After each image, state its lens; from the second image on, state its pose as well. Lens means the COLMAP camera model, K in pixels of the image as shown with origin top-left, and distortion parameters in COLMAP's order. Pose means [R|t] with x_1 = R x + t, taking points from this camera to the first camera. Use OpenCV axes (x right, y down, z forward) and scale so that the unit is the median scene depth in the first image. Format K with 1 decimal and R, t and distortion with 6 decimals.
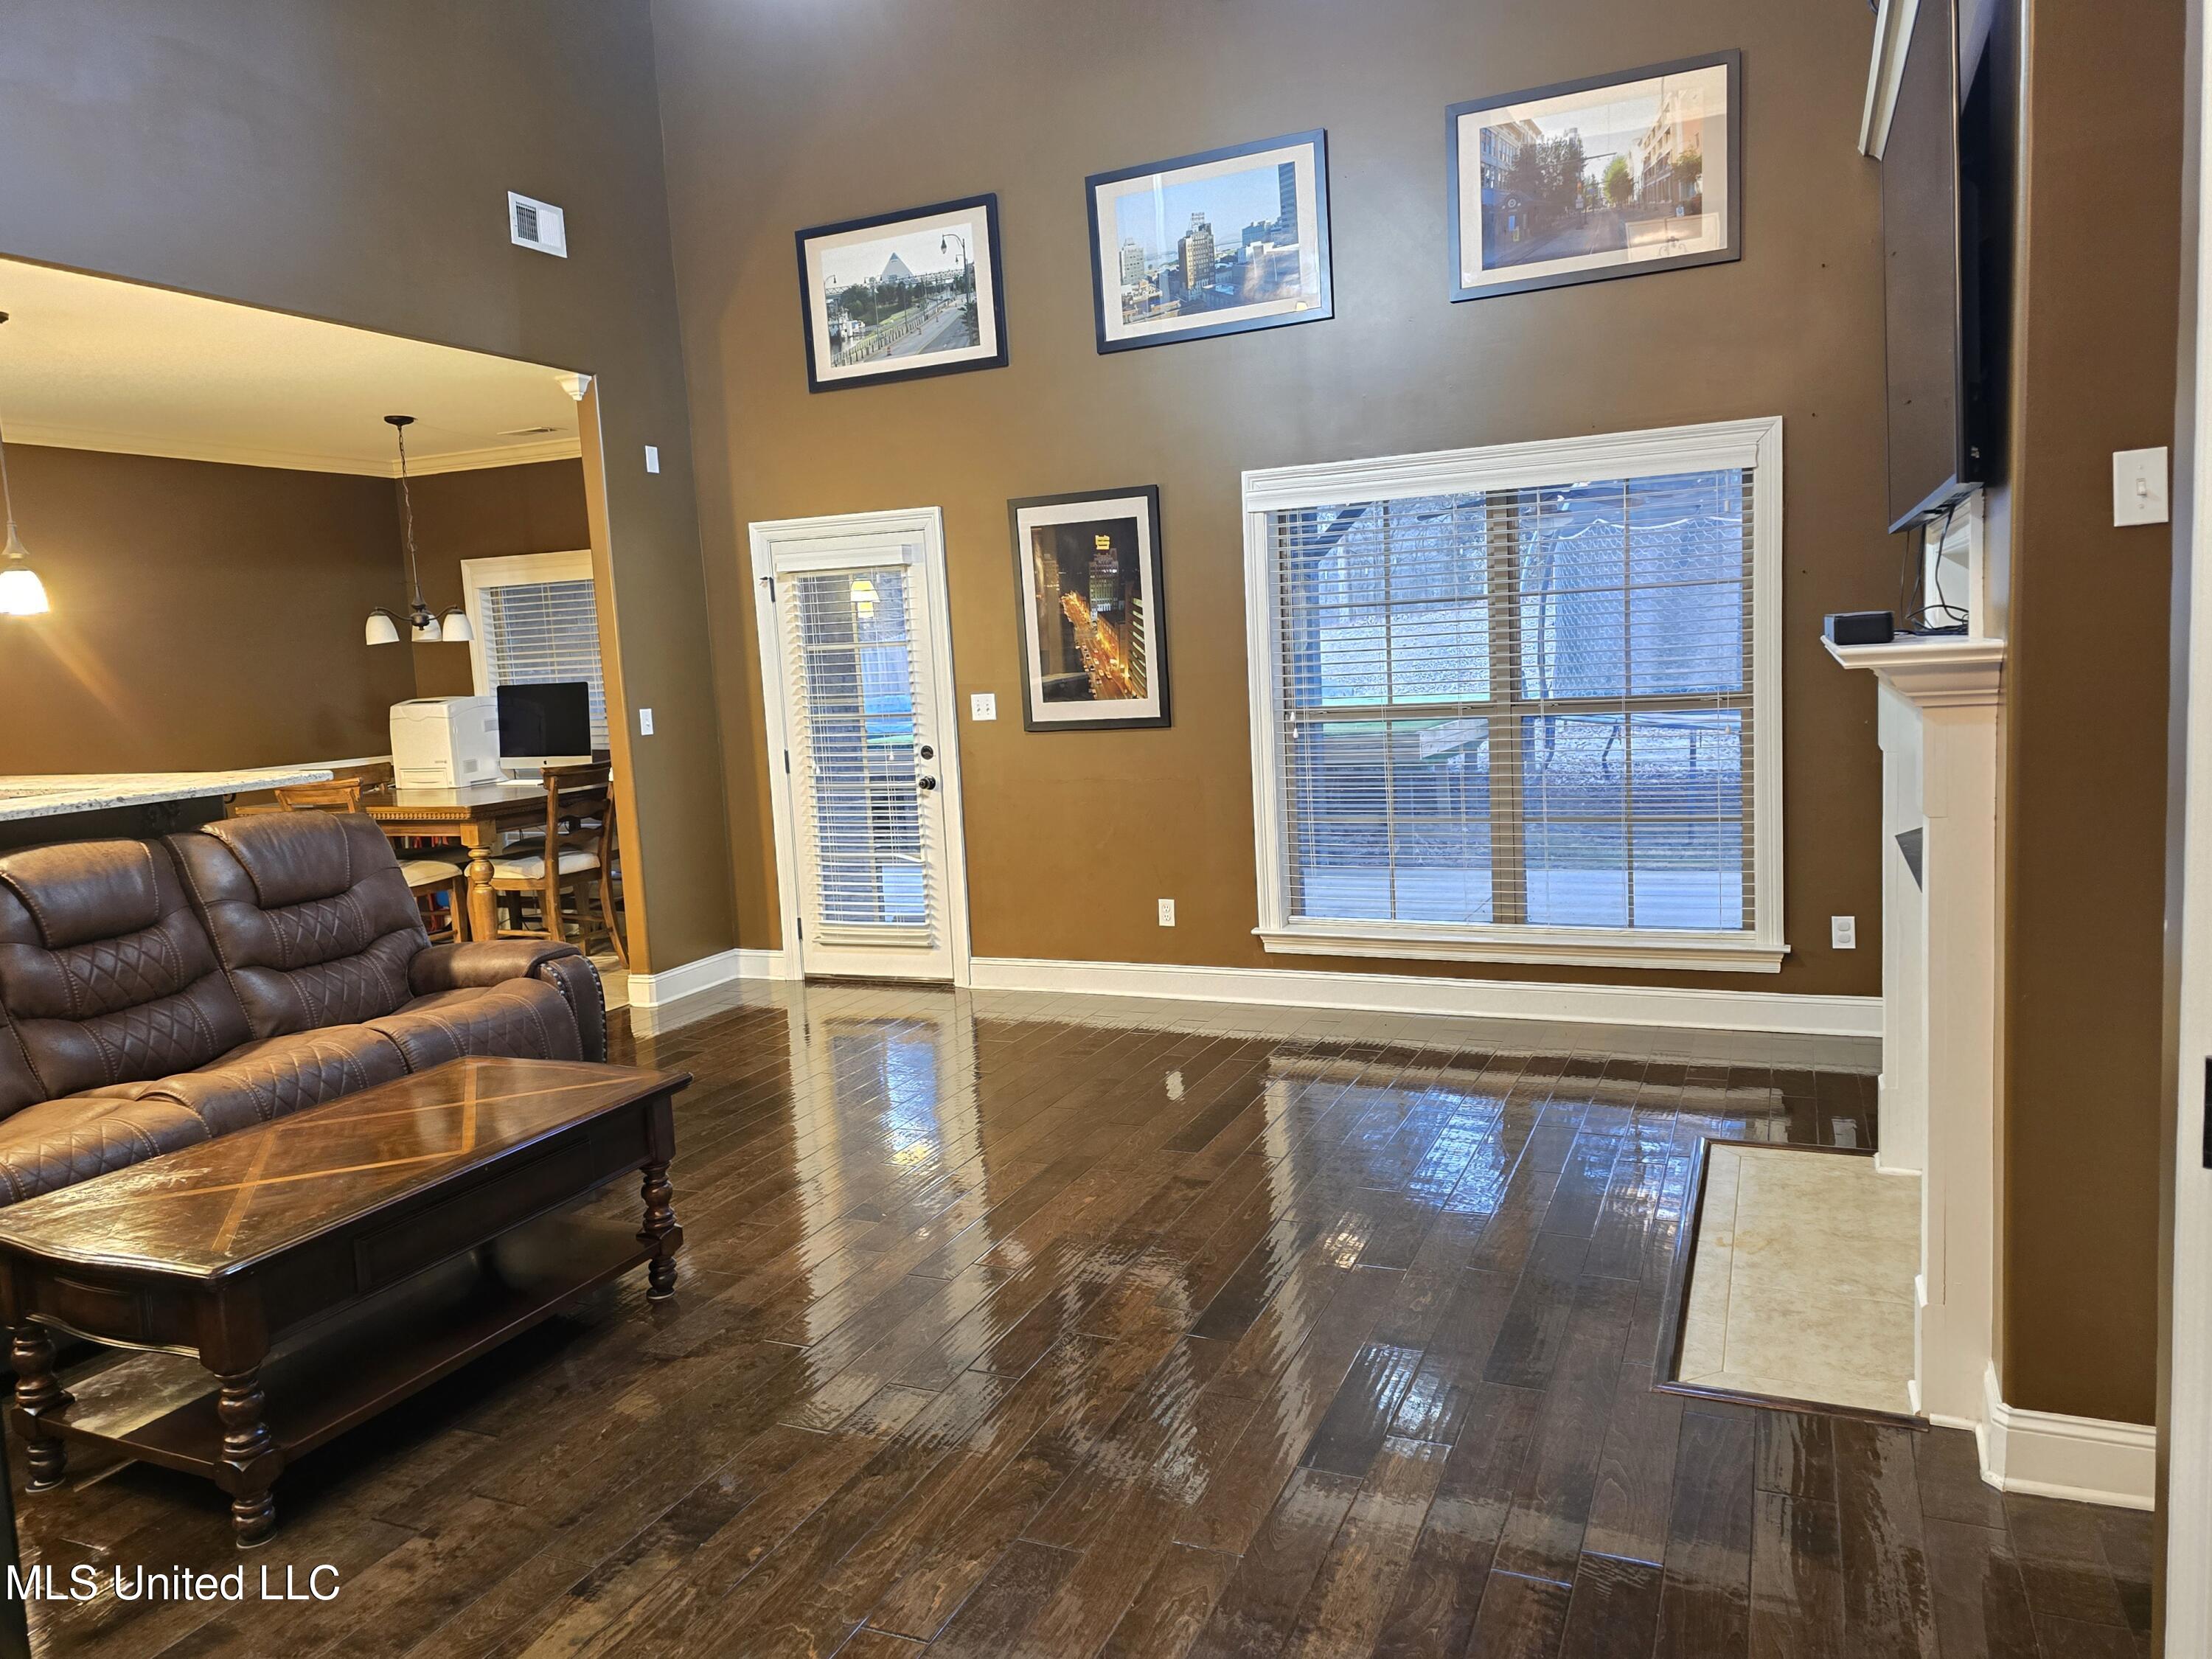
lens RADIAL K [[1505.2, 0, 1108.1], [0, 1505.2, 816.1], [0, 0, 1]] dist [0.073151, -0.082603]
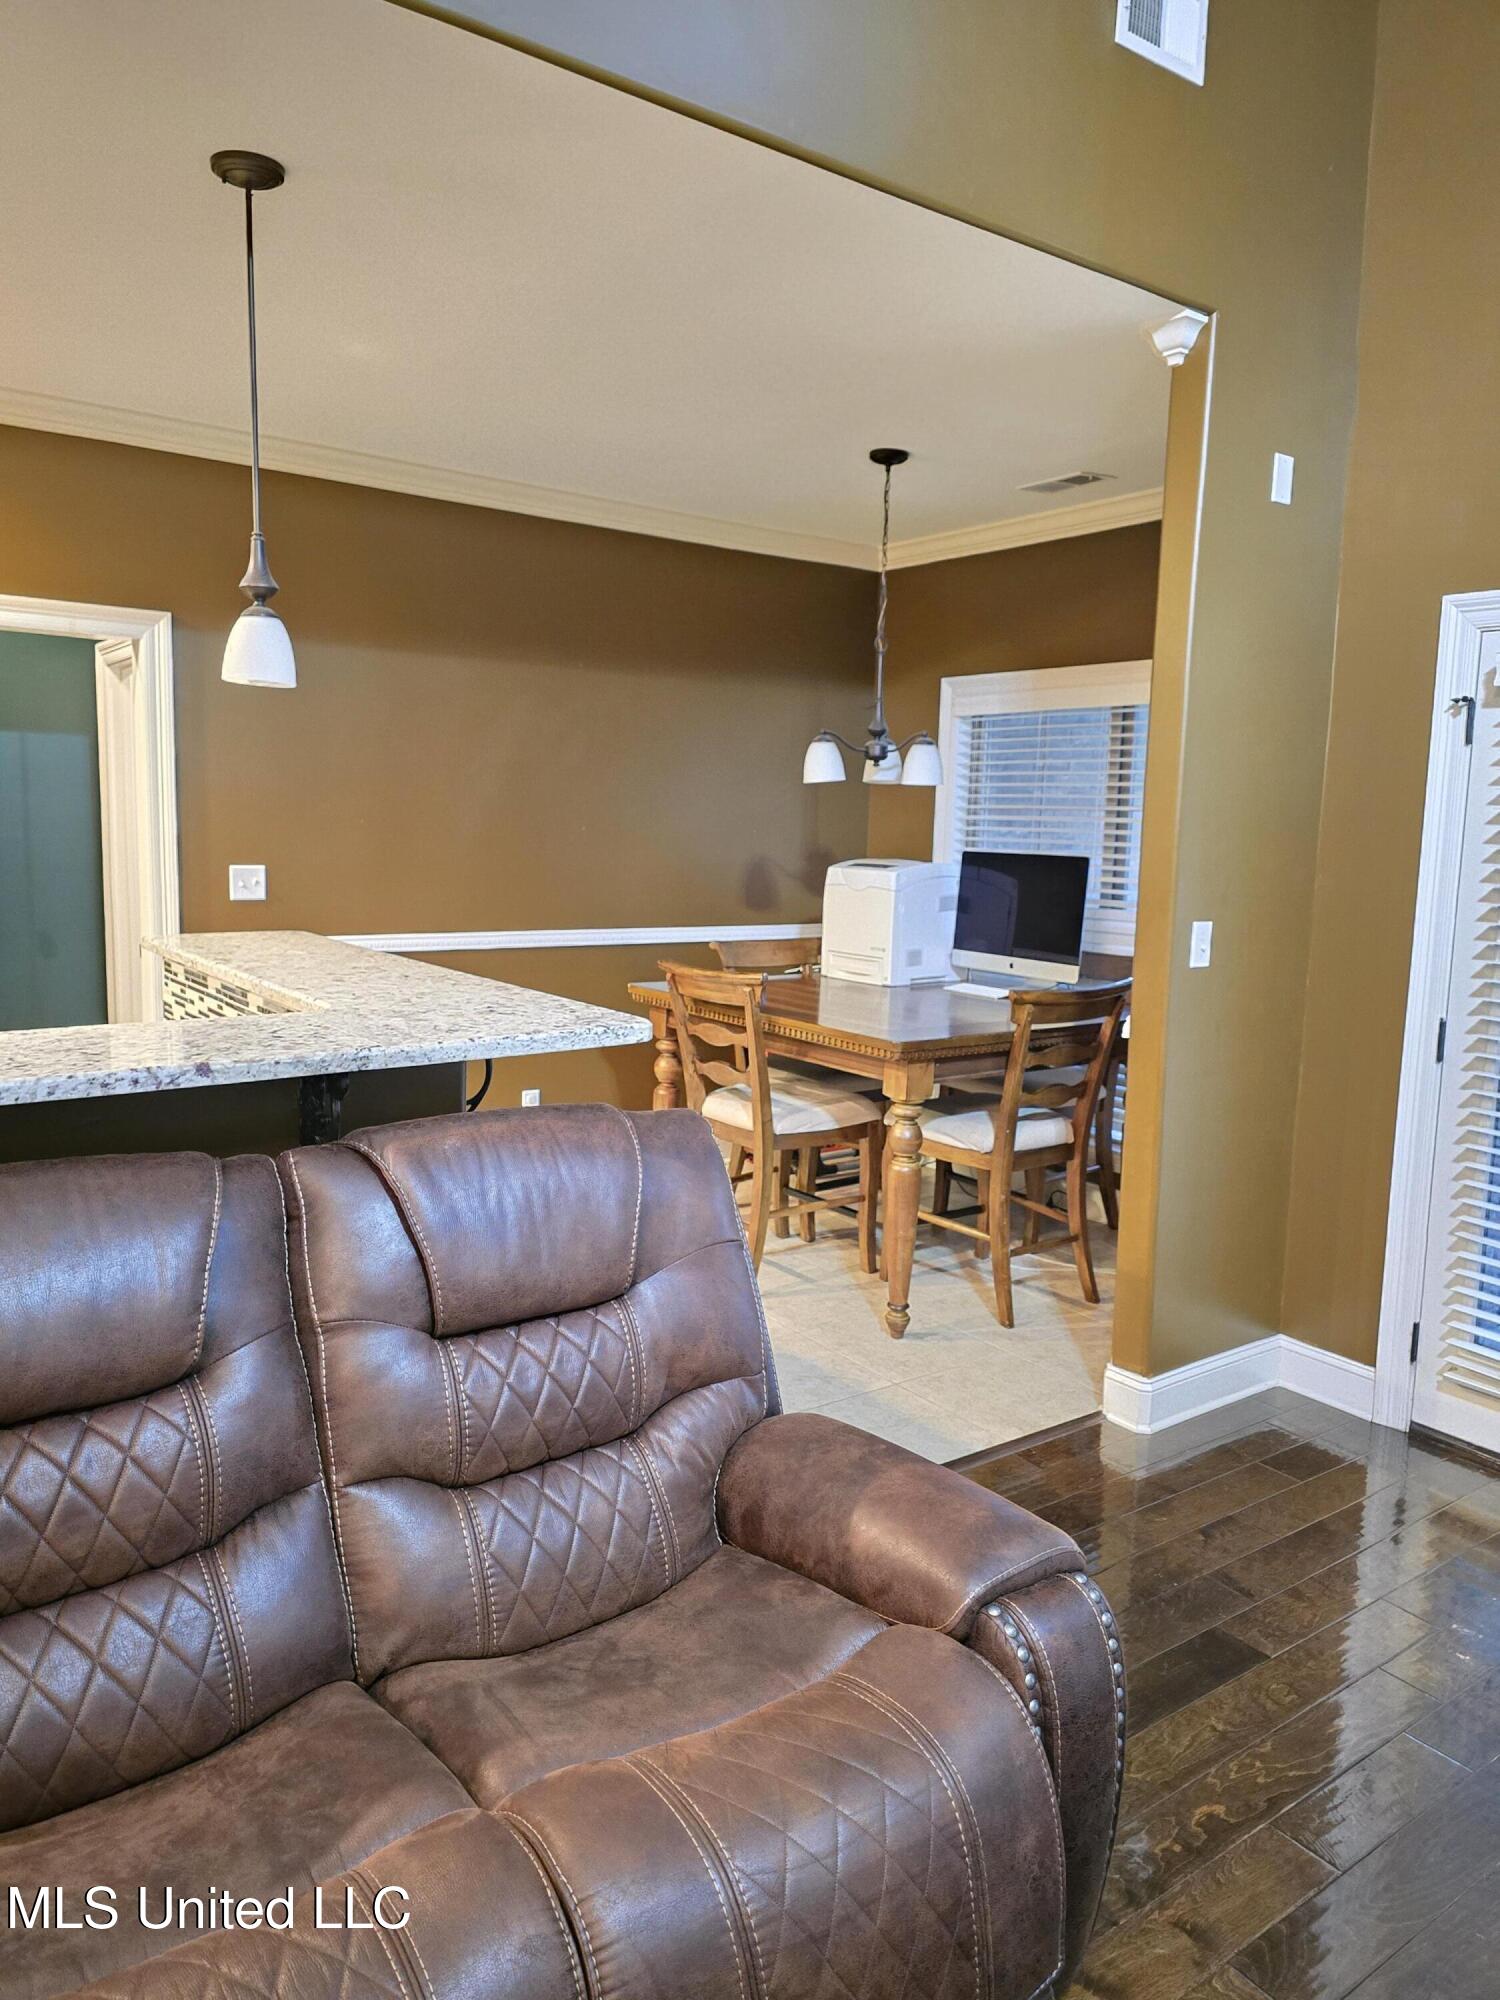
lens RADIAL K [[1382.0, 0, 756.3], [0, 1382.0, 998.8], [0, 0, 1]] dist [0.062587, -0.085071]
pose [[0.863510, 0.138858, -0.484839, -0.177768], [-0.126546, 0.990250, 0.058226, -0.047174], [0.488197, 0.011076, 0.872663, 0.425991]]
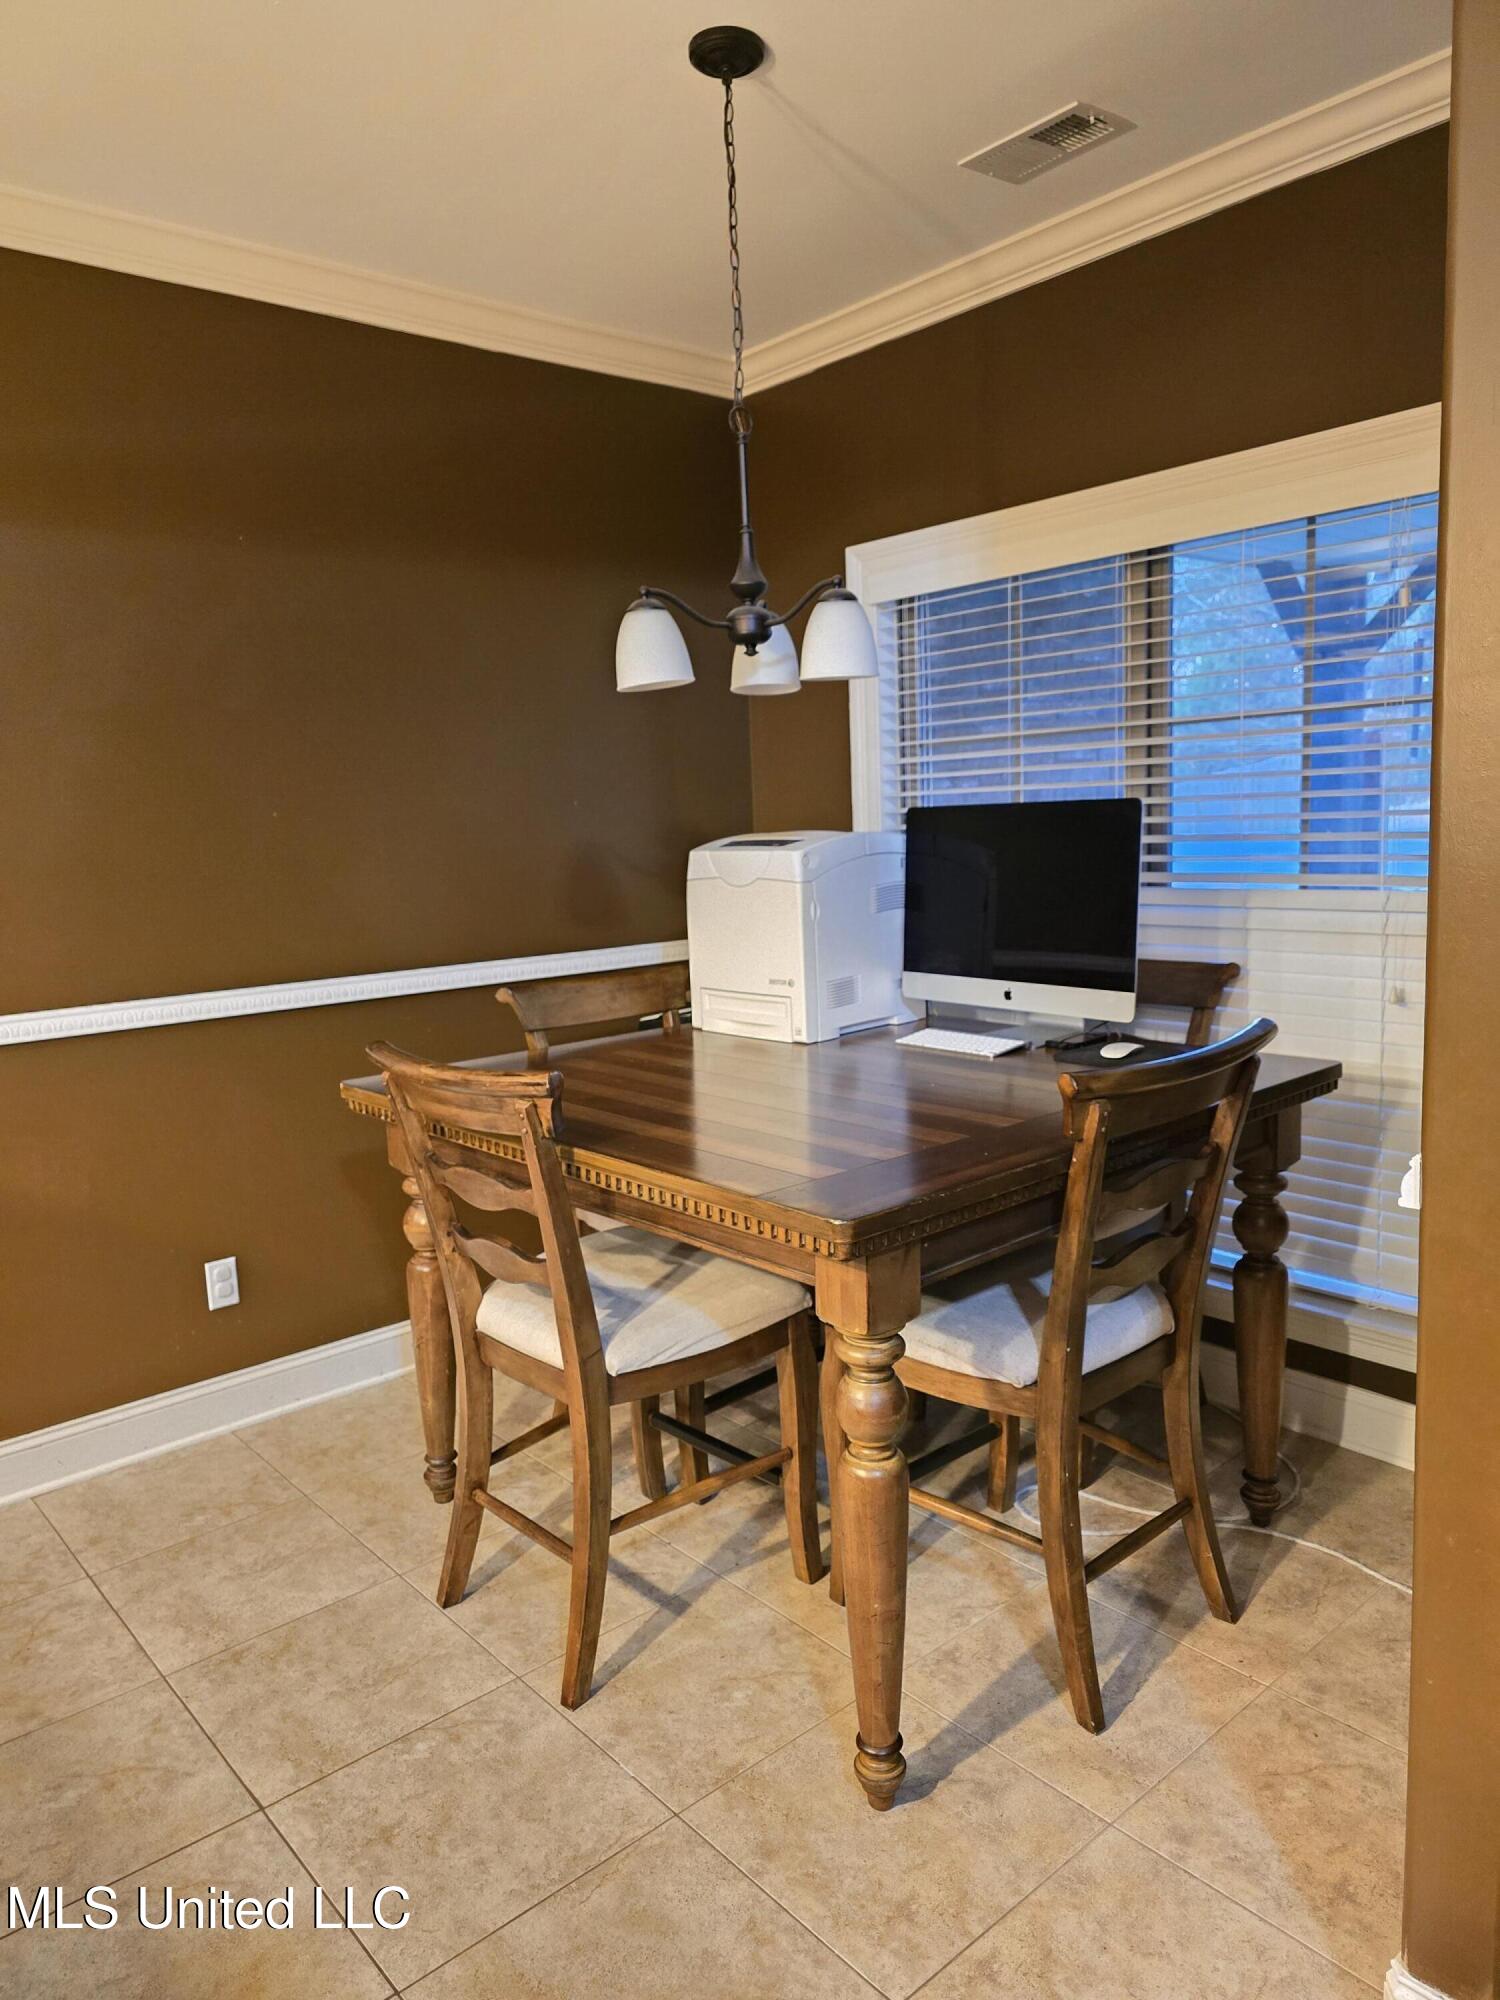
lens RADIAL K [[1361.0, 0, 764.2], [0, 1361.0, 1002.2], [0, 0, 1]] dist [0.073151, -0.082603]
pose [[0.905506, 0.072515, -0.418092, -0.305529], [-0.052871, 0.996892, 0.058395, -0.057128], [0.421028, -0.030772, 0.906526, 0.704668]]
